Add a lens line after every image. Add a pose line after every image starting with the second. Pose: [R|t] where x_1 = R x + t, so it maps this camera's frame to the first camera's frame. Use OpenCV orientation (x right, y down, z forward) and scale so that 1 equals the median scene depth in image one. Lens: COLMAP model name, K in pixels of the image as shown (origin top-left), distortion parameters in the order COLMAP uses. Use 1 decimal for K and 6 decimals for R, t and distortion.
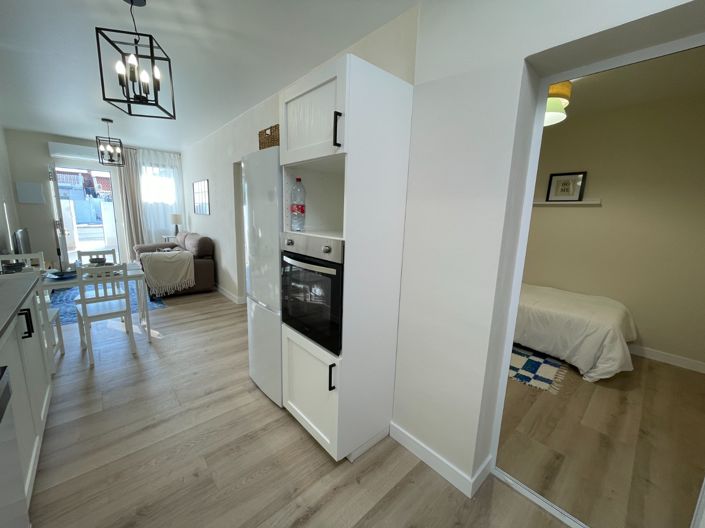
lens RADIAL K [[282.9, 0, 351.4], [0, 282.9, 264.5], [0, 0, 1]] dist [0.002256, 0.000545]
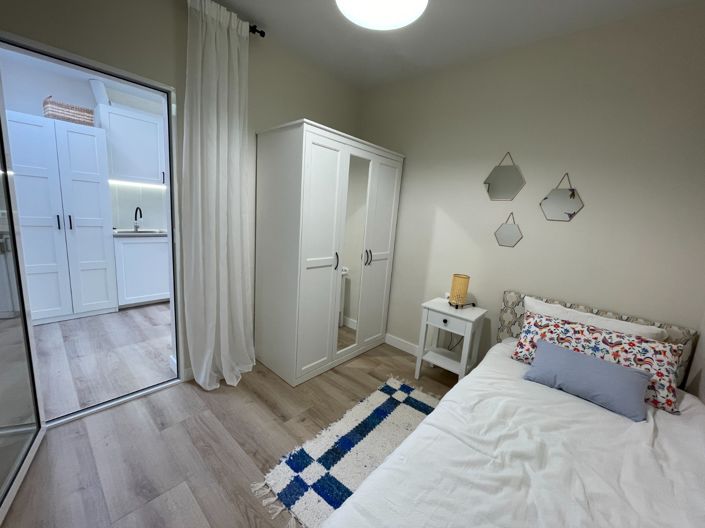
lens RADIAL K [[282.9, 0, 353.5], [0, 282.9, 263.3], [0, 0, 1]] dist [0.002256, 0.000545]
pose [[0.110797, 0.156543, -0.981437, 1.448544], [-0.252273, 0.959603, 0.124580, -0.140469], [0.961292, 0.233787, 0.145813, 1.167905]]
